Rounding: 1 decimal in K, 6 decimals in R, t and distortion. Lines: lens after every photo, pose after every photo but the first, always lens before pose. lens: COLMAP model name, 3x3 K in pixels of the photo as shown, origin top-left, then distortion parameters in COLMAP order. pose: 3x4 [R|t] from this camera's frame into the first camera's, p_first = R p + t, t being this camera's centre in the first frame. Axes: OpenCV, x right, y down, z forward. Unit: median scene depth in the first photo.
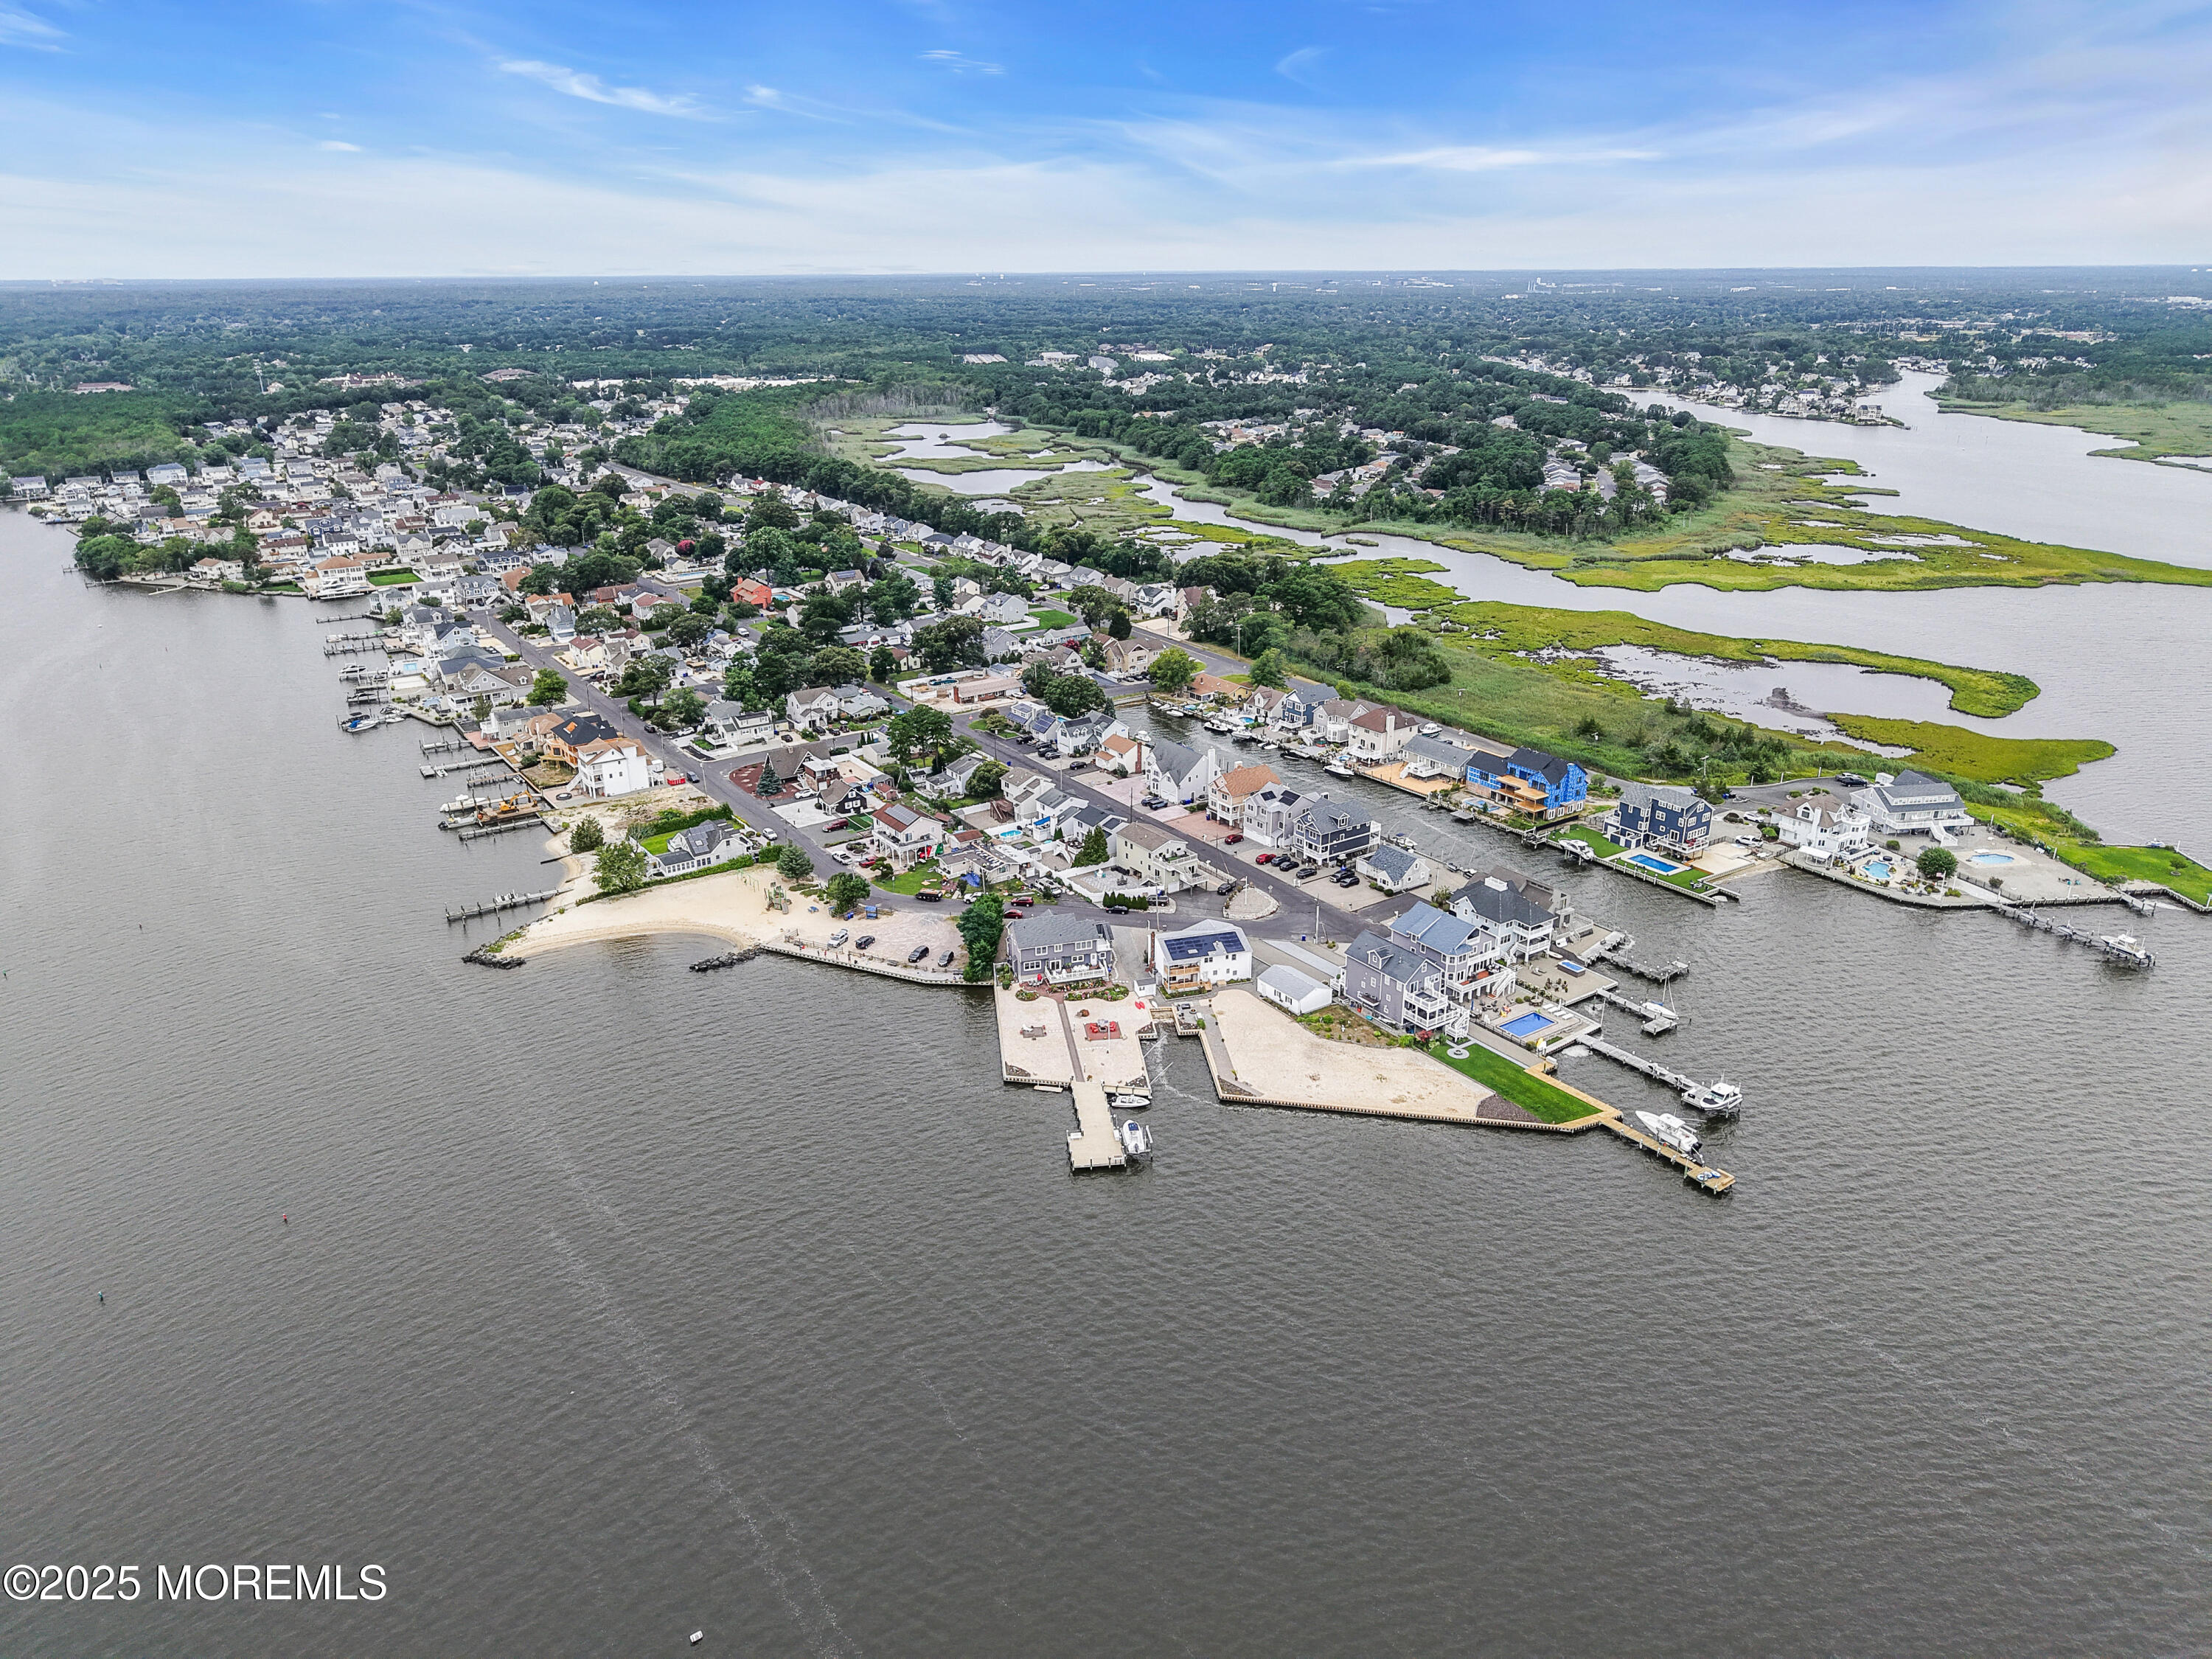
lens RADIAL K [[1454.3, 0, 1107.2], [0, 1454.3, 859.9], [0, 0, 1]] dist [0.174887, -0.315911]
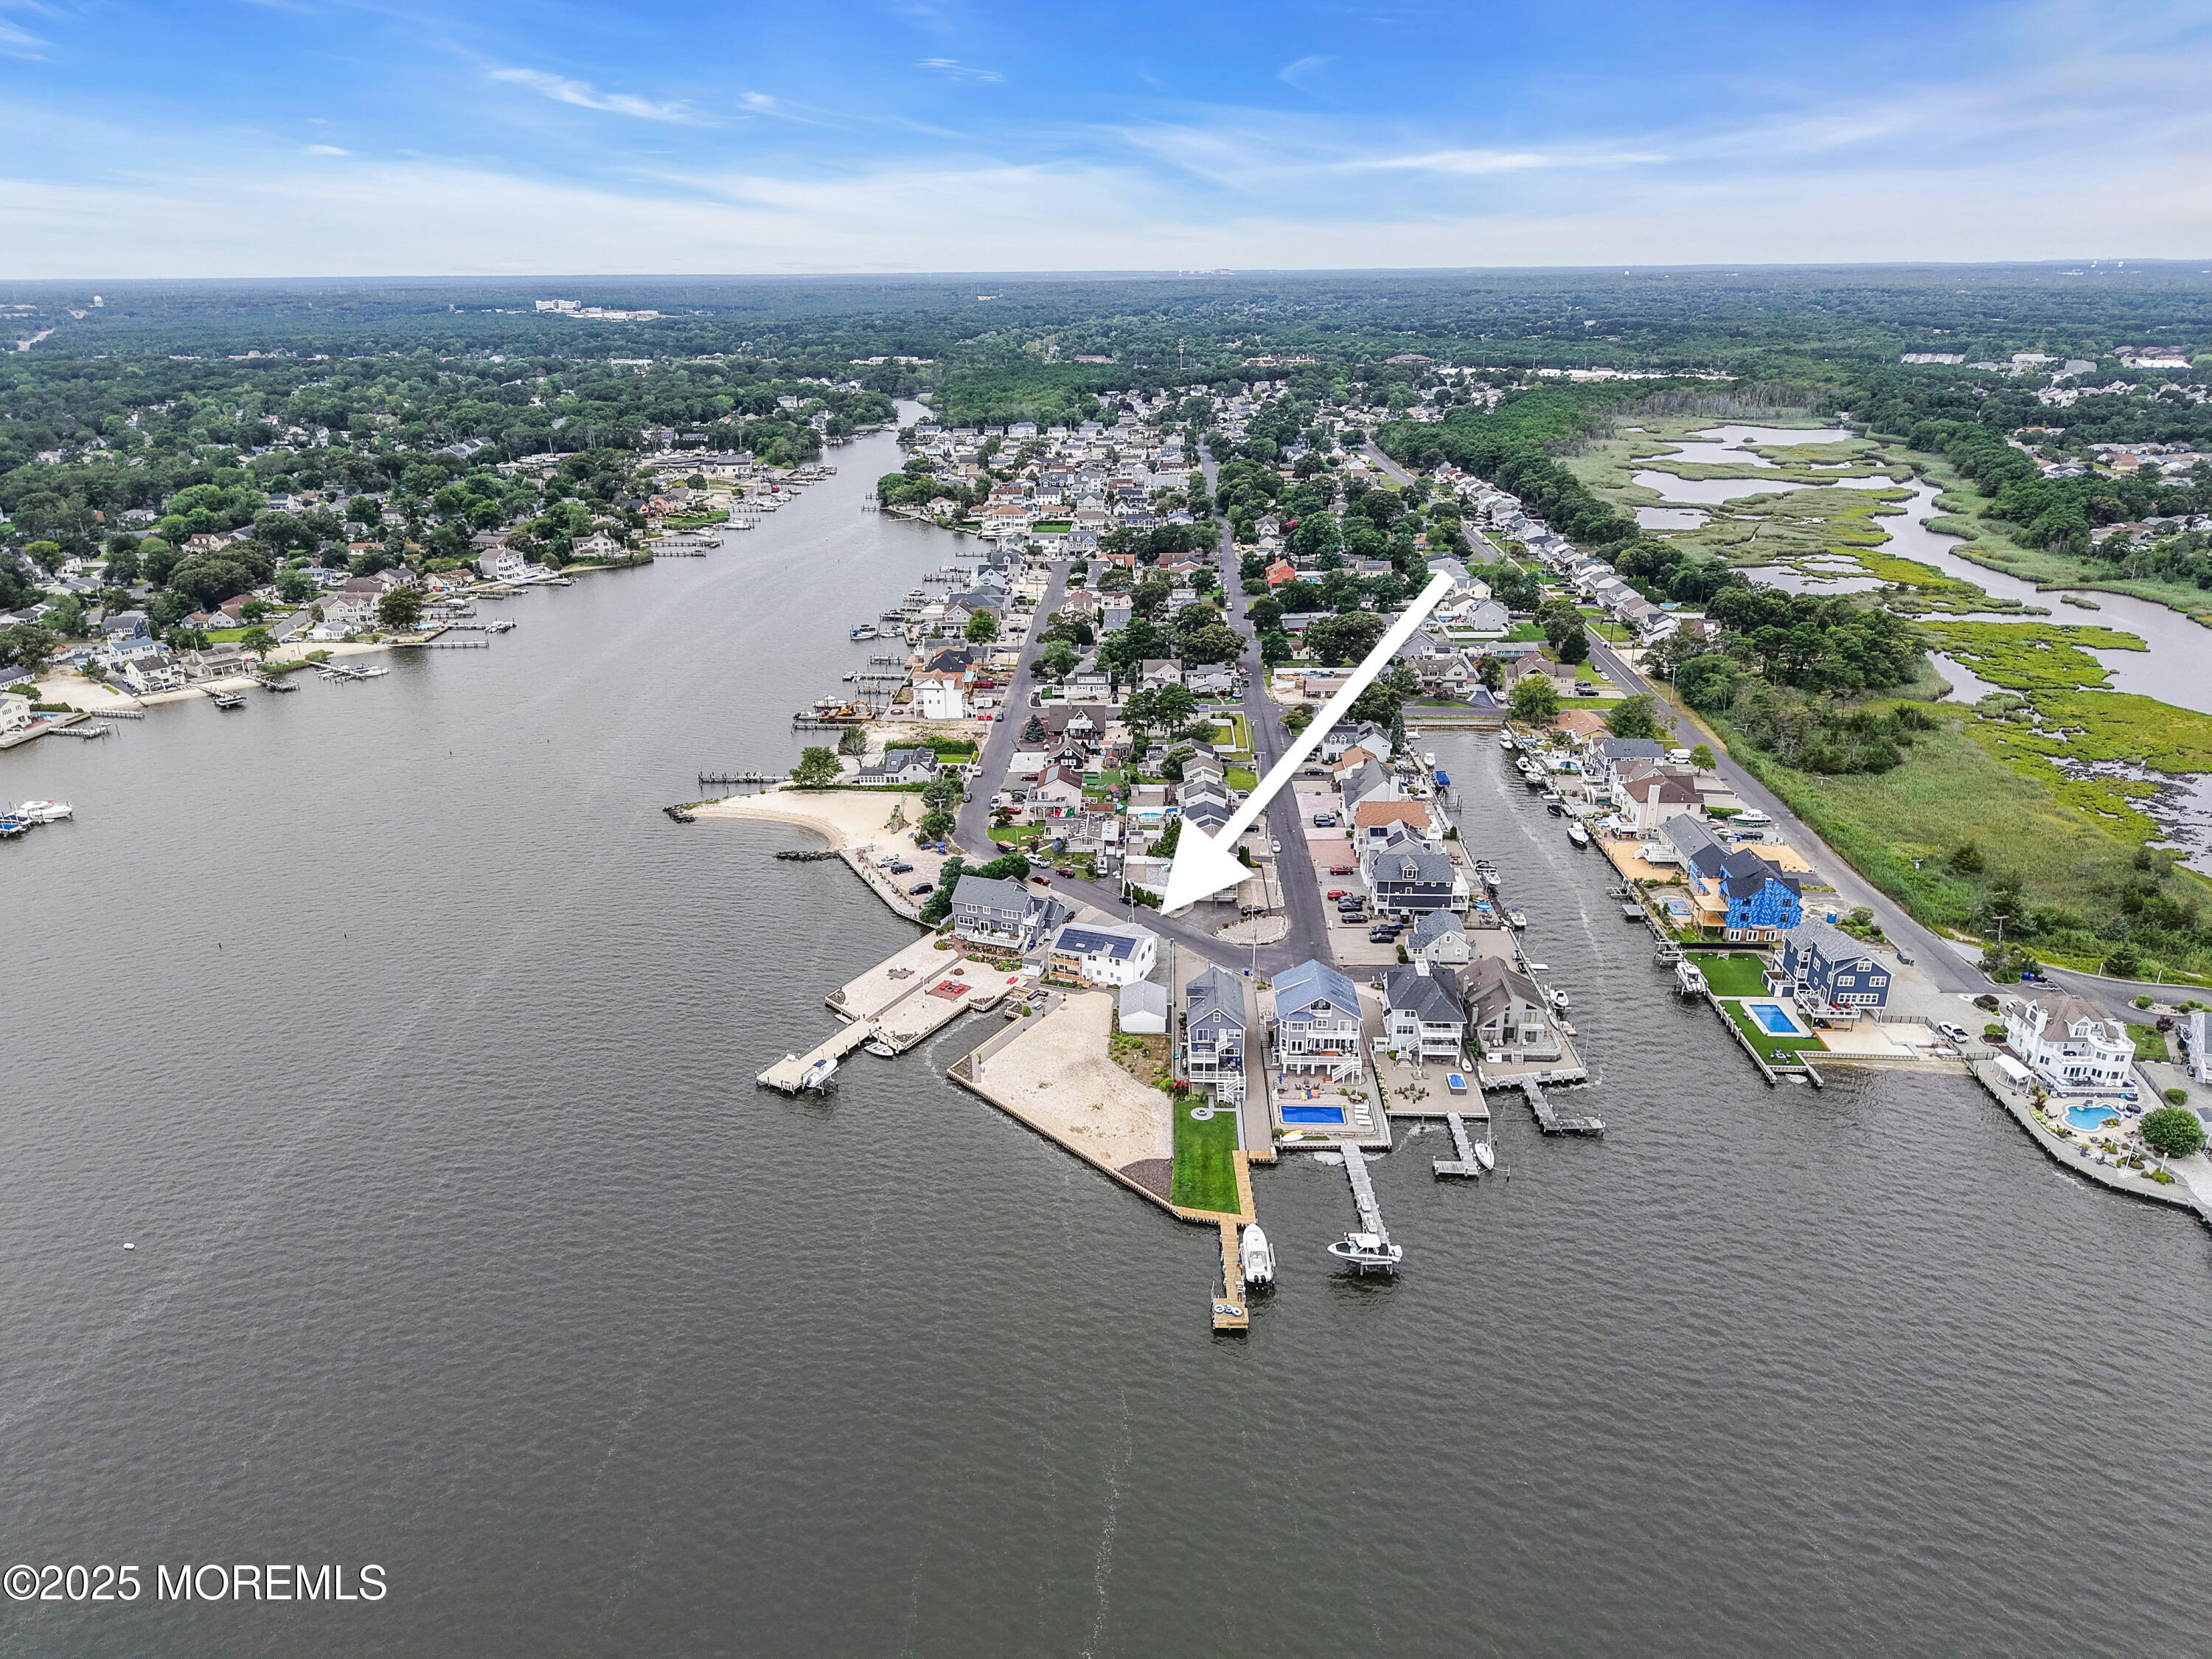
lens RADIAL K [[1454.3, 0, 1107.2], [0, 1454.3, 859.9], [0, 0, 1]] dist [0.174887, -0.315911]
pose [[0.797531, 0.224500, -0.559950, 0.584237], [-0.222210, 0.972239, 0.073307, -0.066789], [0.560862, 0.065962, 0.825277, 0.179252]]
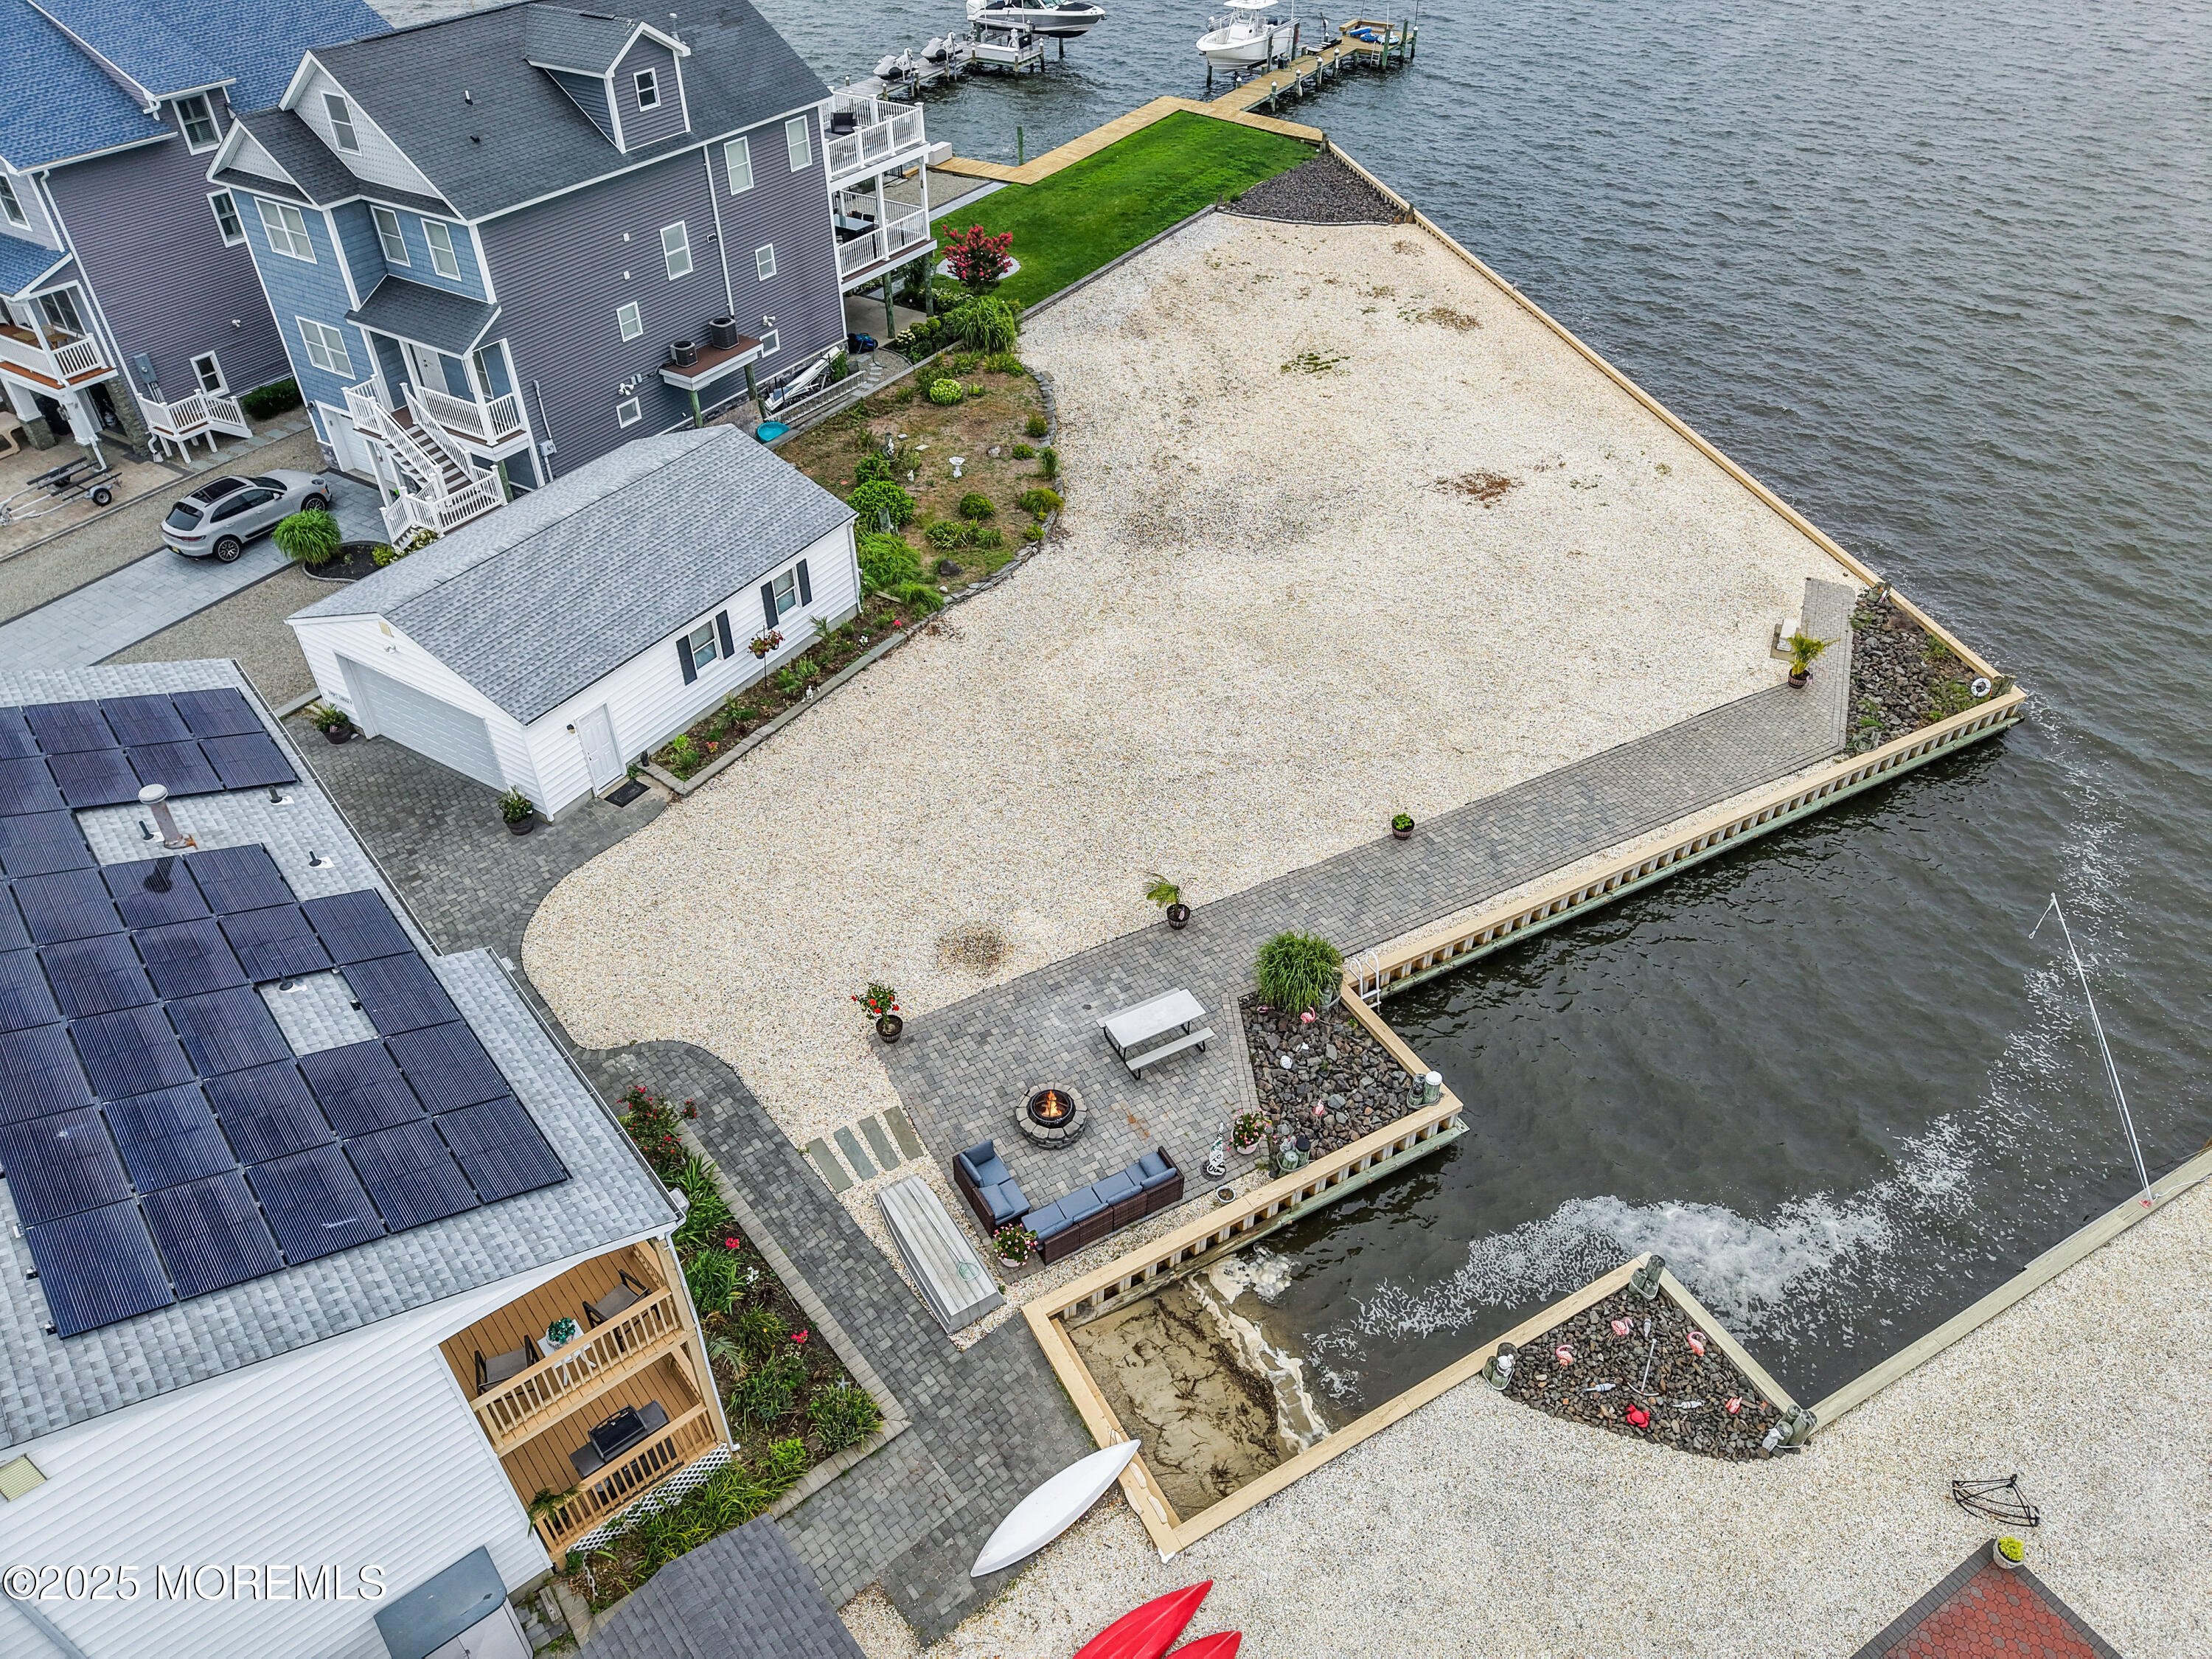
lens RADIAL K [[1494.2, 0, 1099.0], [0, 1494.2, 835.7], [0, 0, 1]] dist [0.040913, -0.046922]
pose [[-0.397679, -0.585057, 0.706795, -0.006319], [0.343048, 0.619652, 0.705939, 0.015444], [-0.850982, 0.523202, -0.045720, 0.916872]]
